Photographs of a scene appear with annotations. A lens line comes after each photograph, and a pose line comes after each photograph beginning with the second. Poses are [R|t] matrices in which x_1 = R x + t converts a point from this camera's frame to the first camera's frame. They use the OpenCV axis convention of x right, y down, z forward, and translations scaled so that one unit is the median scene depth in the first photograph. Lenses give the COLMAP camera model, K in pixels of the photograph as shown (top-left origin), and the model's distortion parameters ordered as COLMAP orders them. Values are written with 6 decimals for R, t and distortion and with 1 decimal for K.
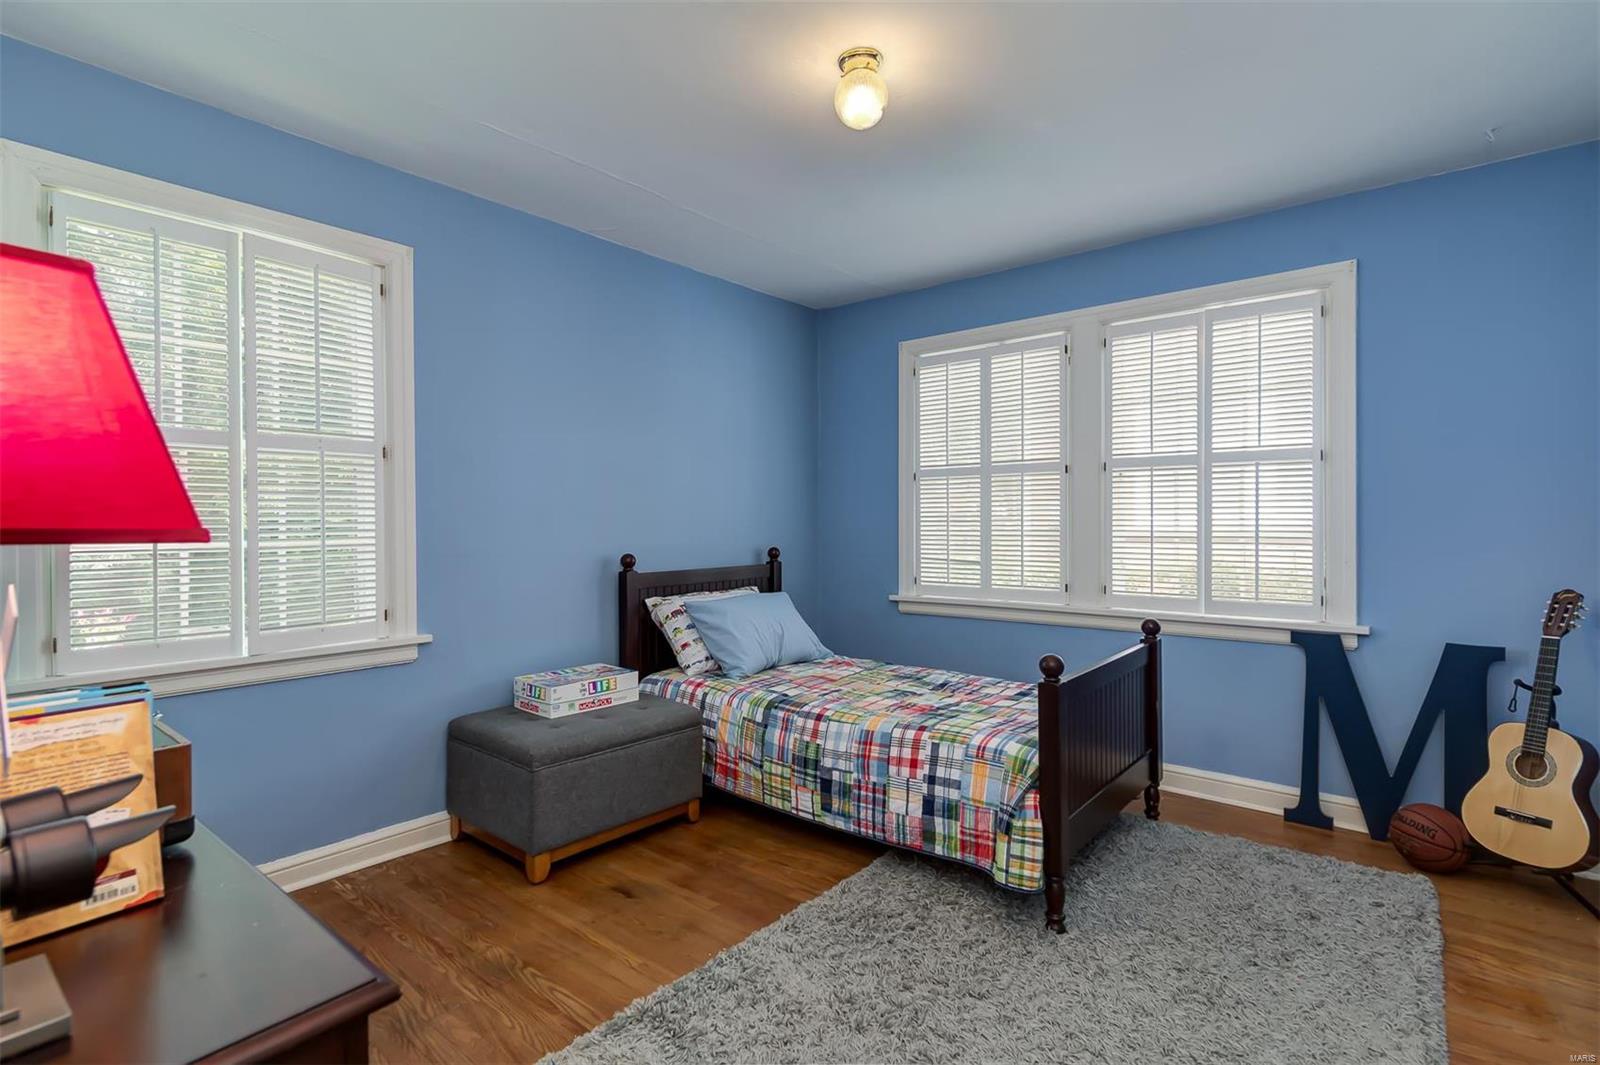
lens RADIAL K [[748.7, 0, 809.4], [0, 748.7, 530.8], [0, 0, 1]] dist [0.008975, -0.002335]
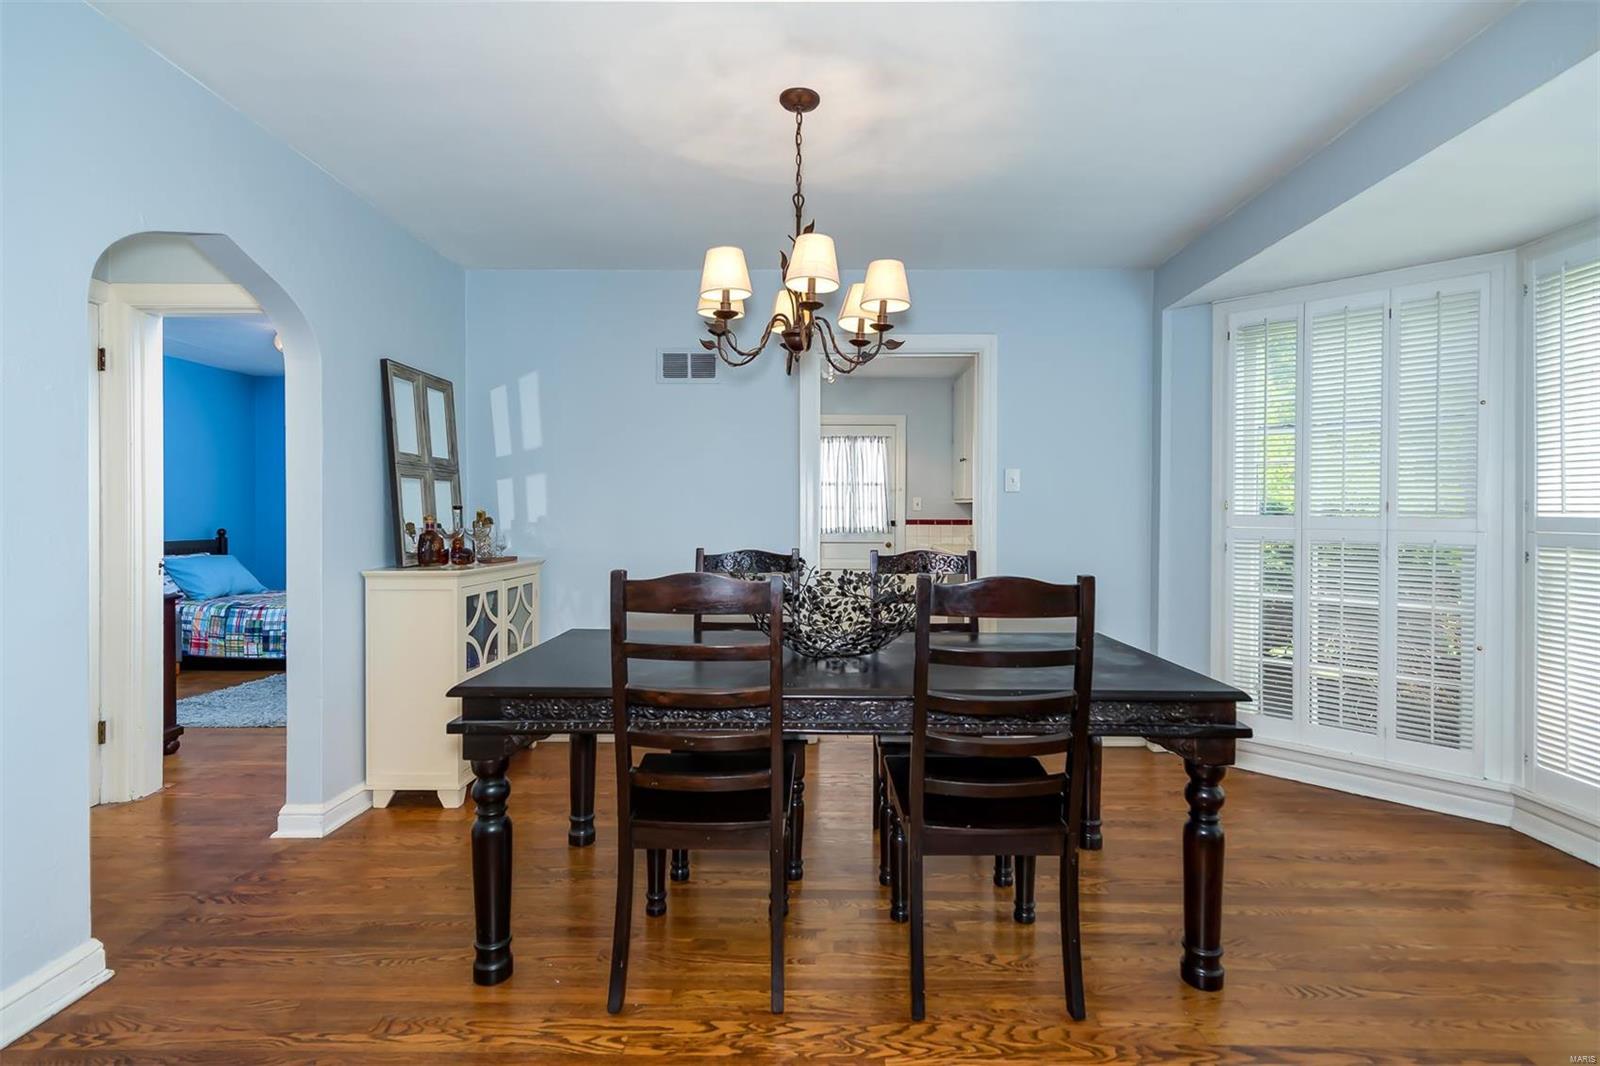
lens RADIAL K [[748.7, 0, 802.5], [0, 748.7, 523.5], [0, 0, 1]] dist [0.008975, -0.002335]
pose [[0.776623, 0.000872, 0.629965, -0.131384], [-0.005155, 0.999974, 0.004971, -0.006494], [-0.629944, -0.007108, 0.776608, -1.523713]]
